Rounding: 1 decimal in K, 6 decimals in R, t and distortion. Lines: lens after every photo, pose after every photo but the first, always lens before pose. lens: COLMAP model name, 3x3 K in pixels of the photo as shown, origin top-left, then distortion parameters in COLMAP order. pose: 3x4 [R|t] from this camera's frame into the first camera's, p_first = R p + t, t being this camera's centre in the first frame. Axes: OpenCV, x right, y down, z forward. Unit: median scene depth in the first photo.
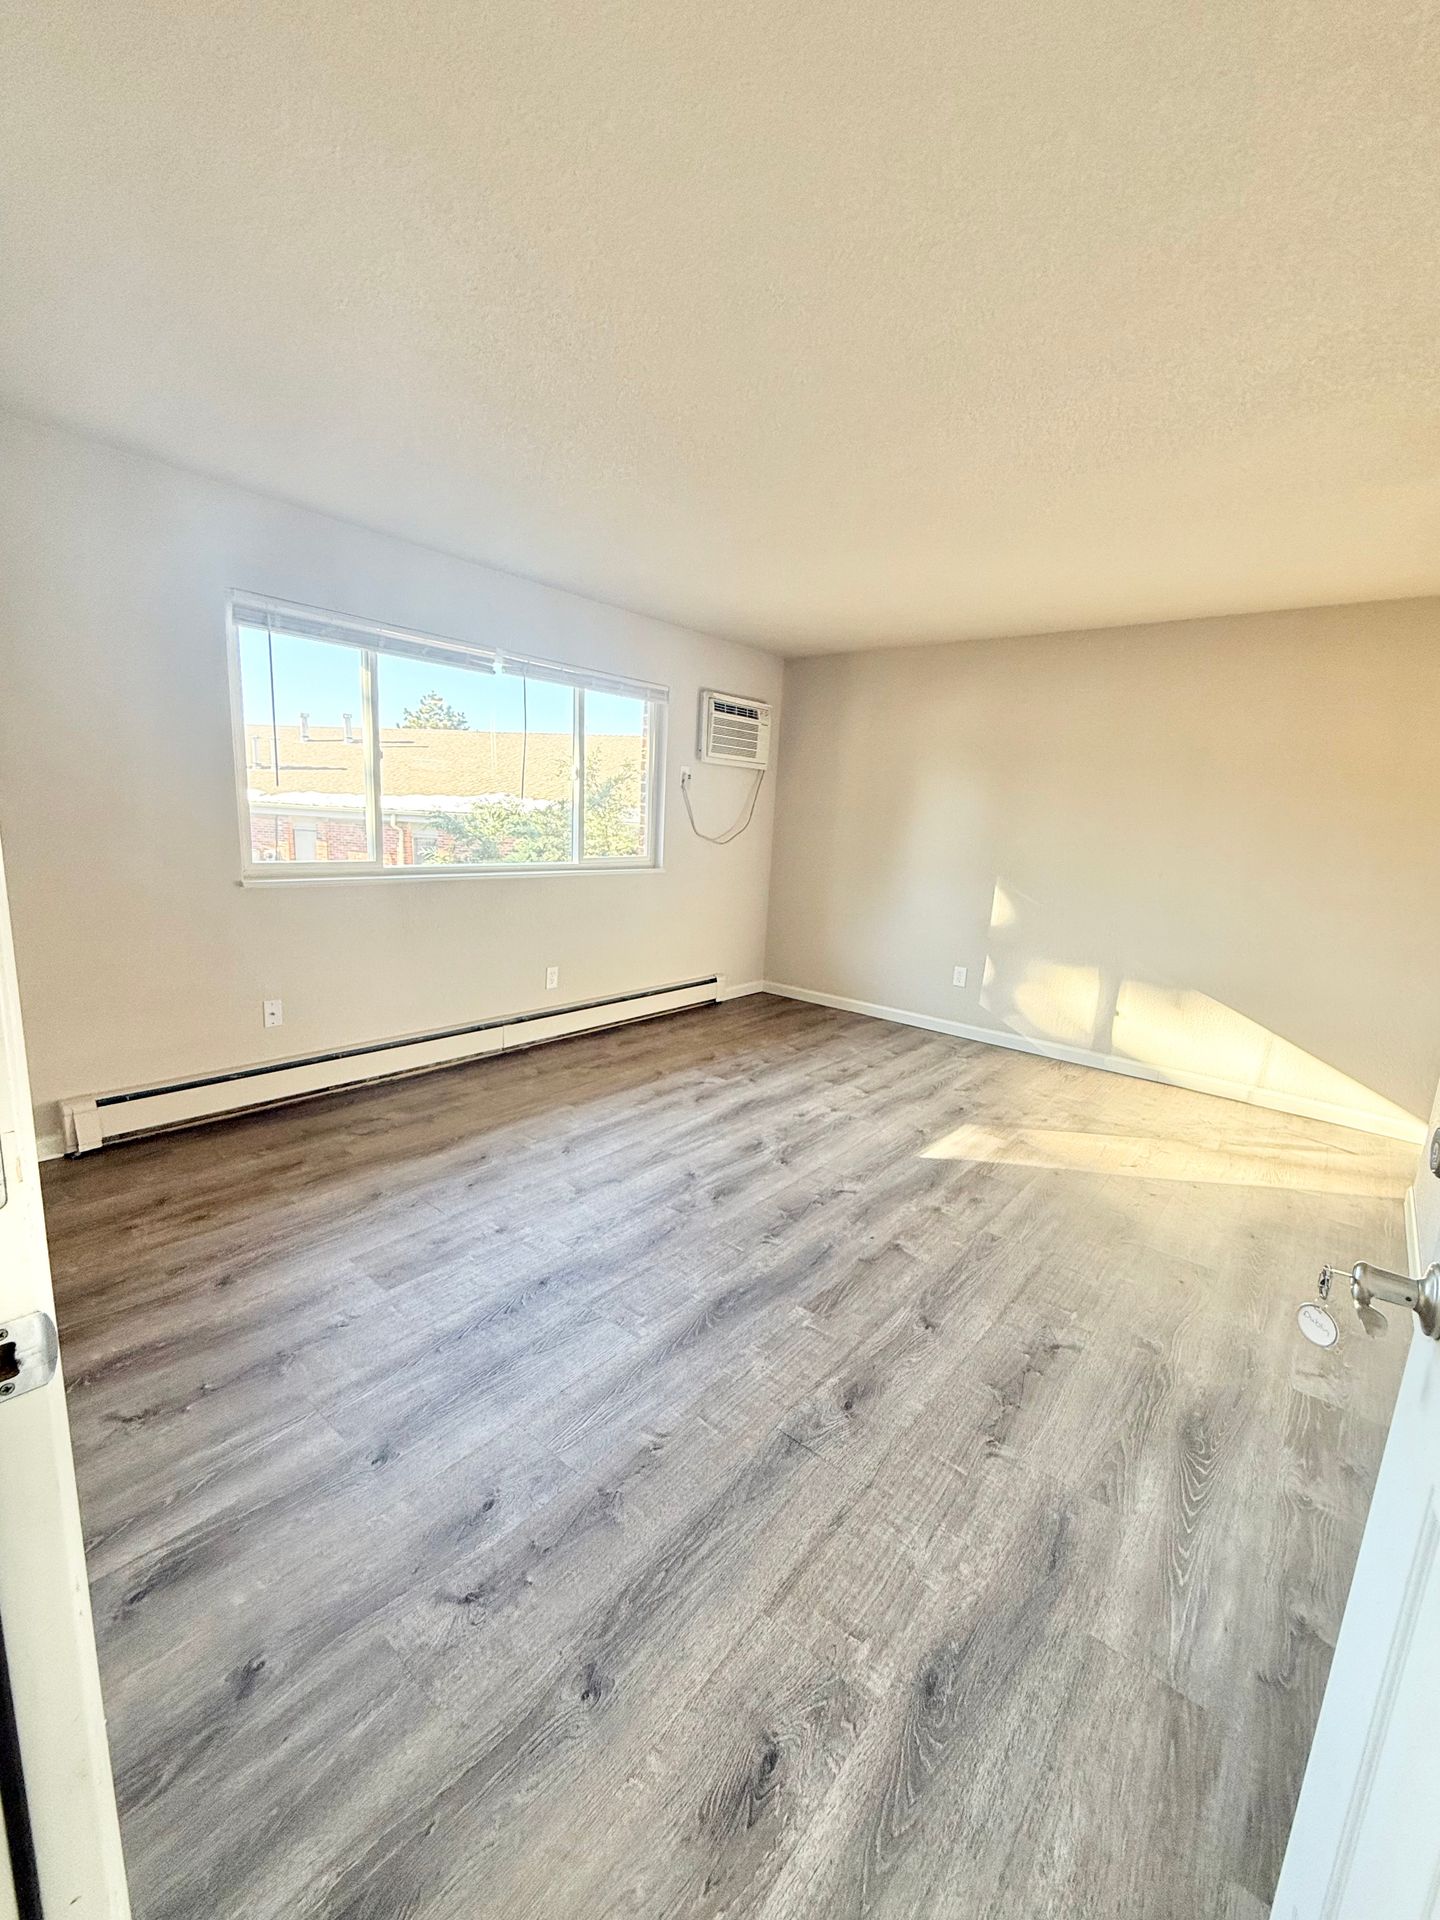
lens RADIAL K [[790.1, 0, 703.0], [0, 790.1, 949.3], [0, 0, 1]] dist [-0.001853, -0.000158]
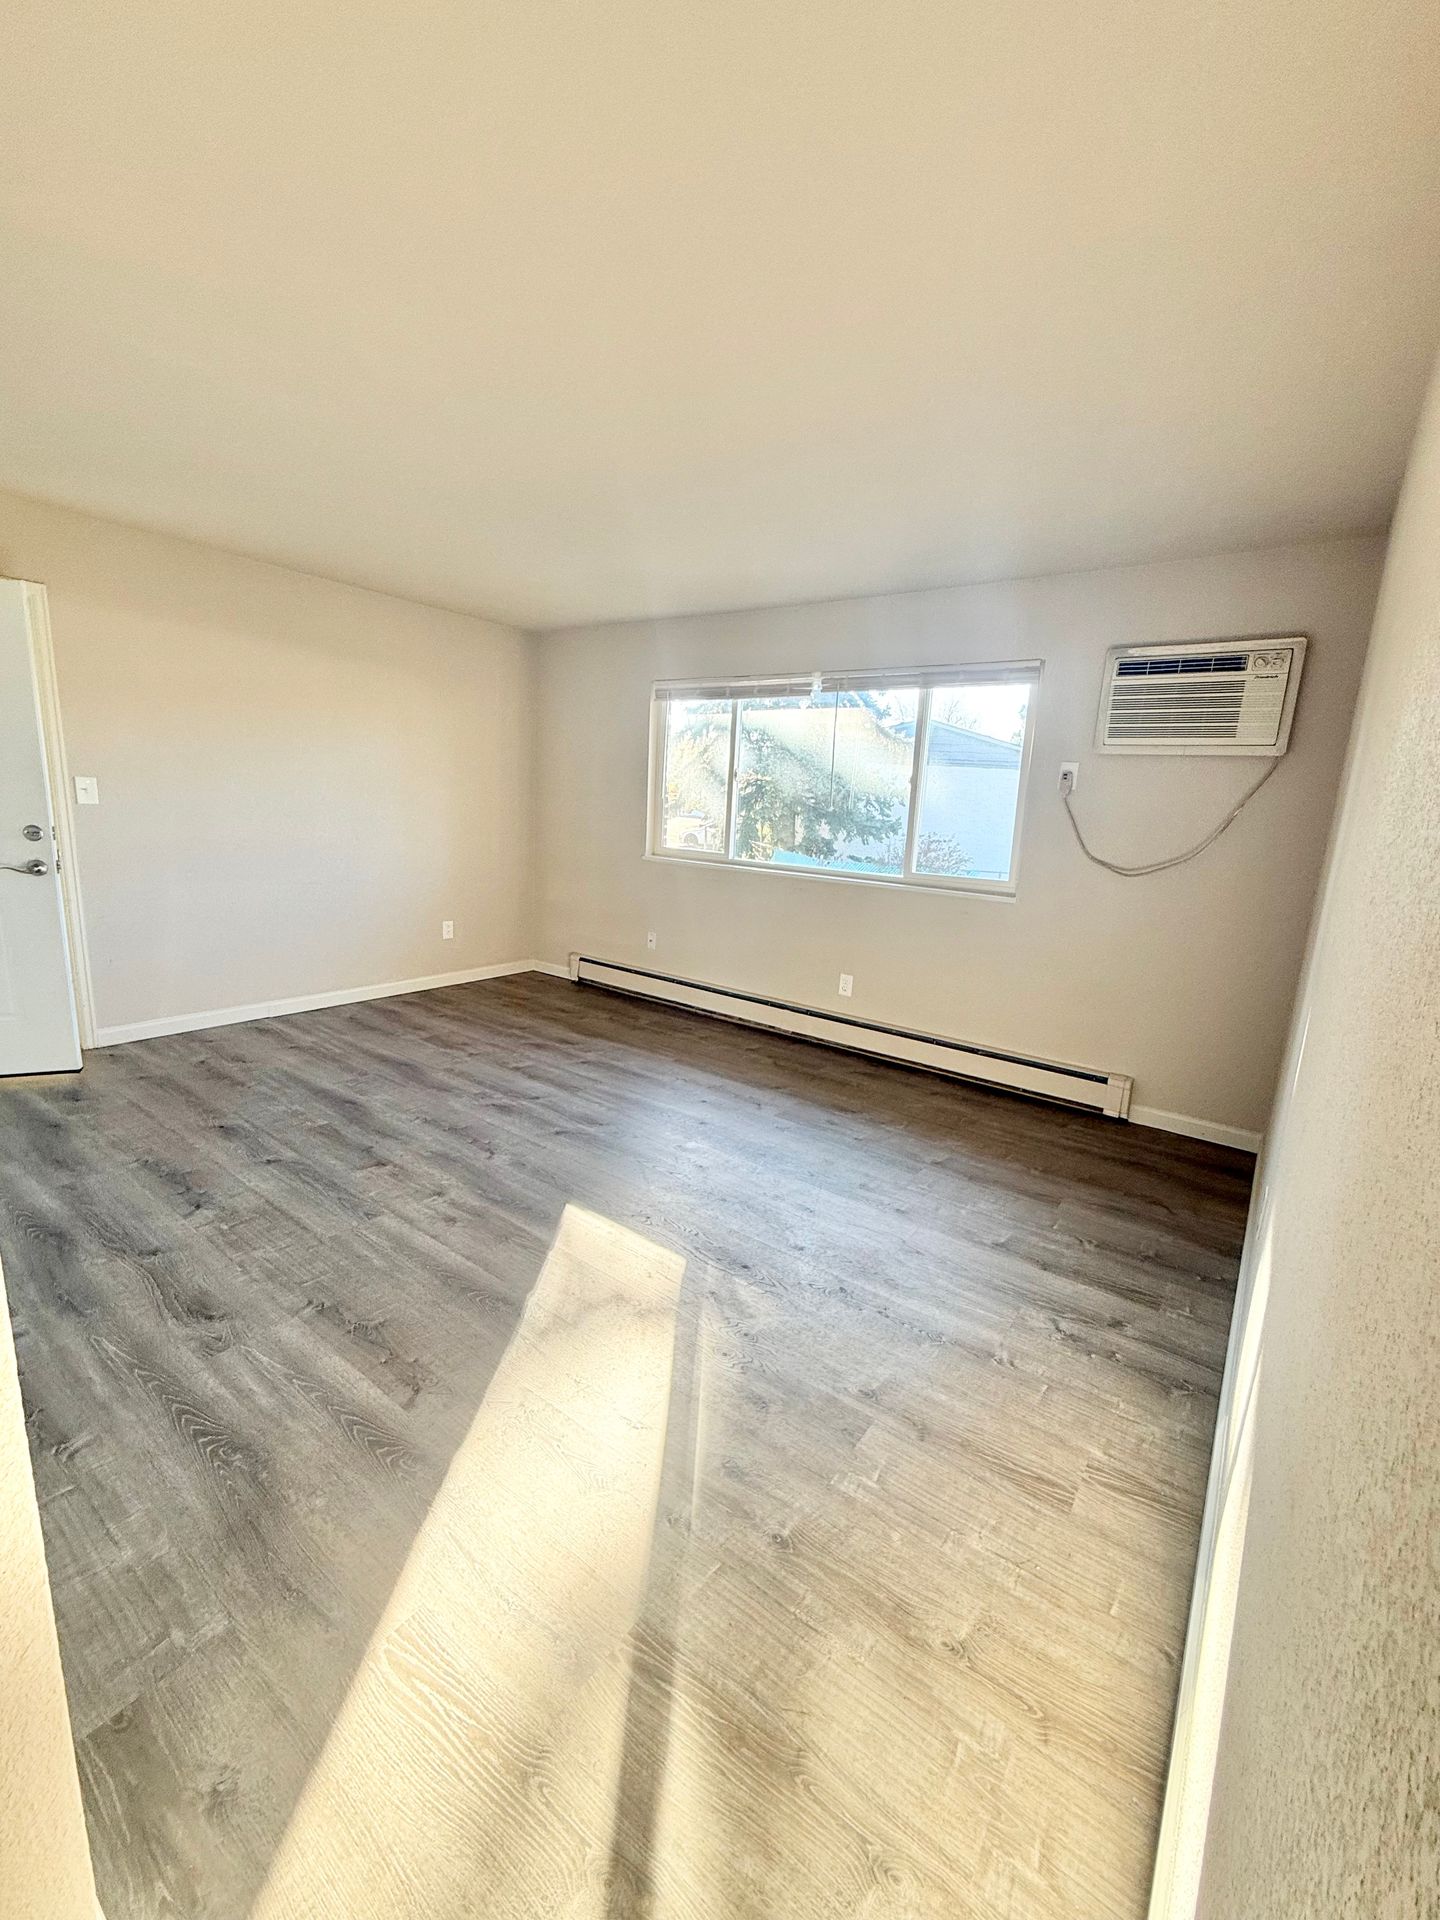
lens RADIAL K [[790.1, 0, 755.8], [0, 790.1, 964.8], [0, 0, 1]] dist [-0.001853, -0.000158]
pose [[0.080099, 0.156736, -0.984387, 1.062496], [-0.219166, 0.966163, 0.136001, -0.136393], [0.972394, 0.204850, 0.111740, 1.041528]]
